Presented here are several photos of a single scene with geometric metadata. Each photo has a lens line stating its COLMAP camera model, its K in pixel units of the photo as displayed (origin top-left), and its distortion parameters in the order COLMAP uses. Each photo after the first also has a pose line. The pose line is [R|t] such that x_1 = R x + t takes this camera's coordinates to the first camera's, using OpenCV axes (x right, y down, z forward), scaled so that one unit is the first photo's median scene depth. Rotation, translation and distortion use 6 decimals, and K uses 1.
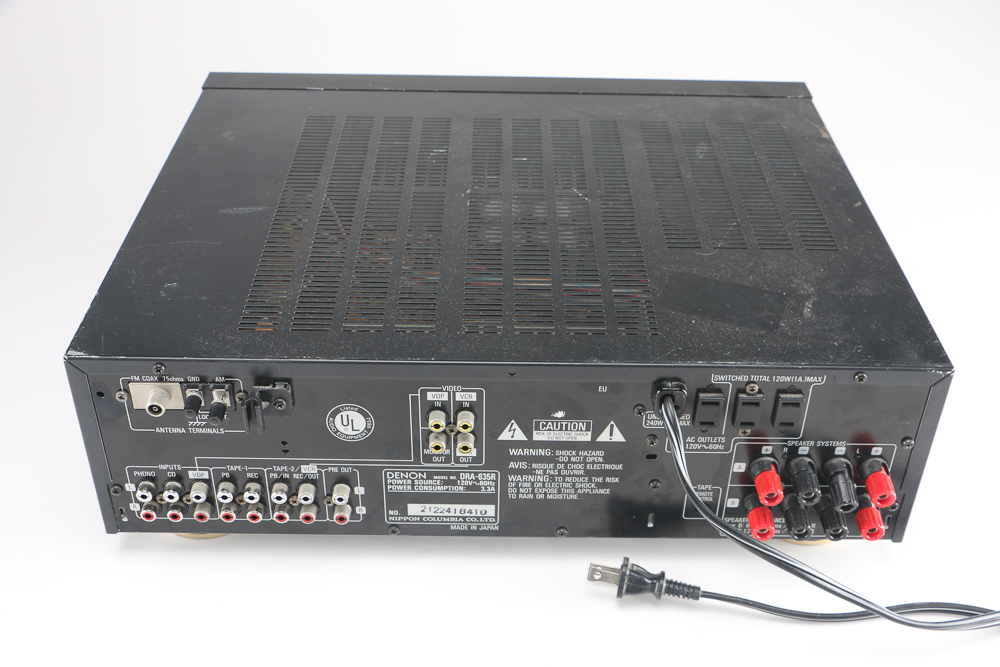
lens RADIAL K [[1225.5, 0, 500.0], [0, 1225.5, 333.5], [0, 0, 1]] dist [-0.009528, 0.026637]
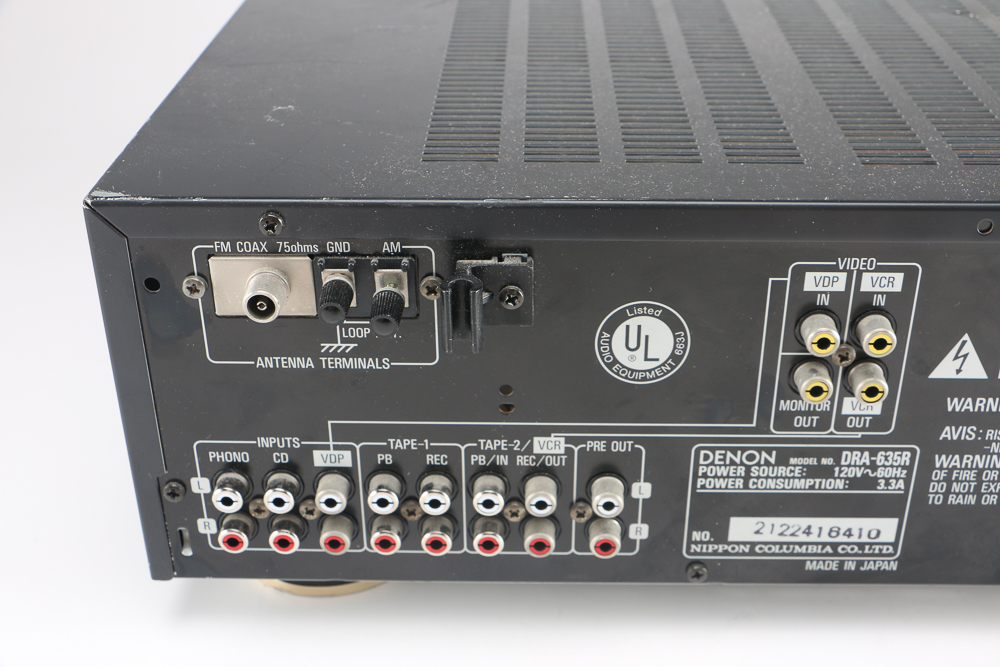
lens RADIAL K [[1249.4, 0, 500.0], [0, 1249.4, 333.5], [0, 0, 1]] dist [-0.117500, 0.359910]
pose [[0.999864, -0.005834, -0.015423, -0.167422], [0.004084, 0.993795, -0.111152, 0.121710], [0.015975, 0.111074, 0.993684, 0.474326]]
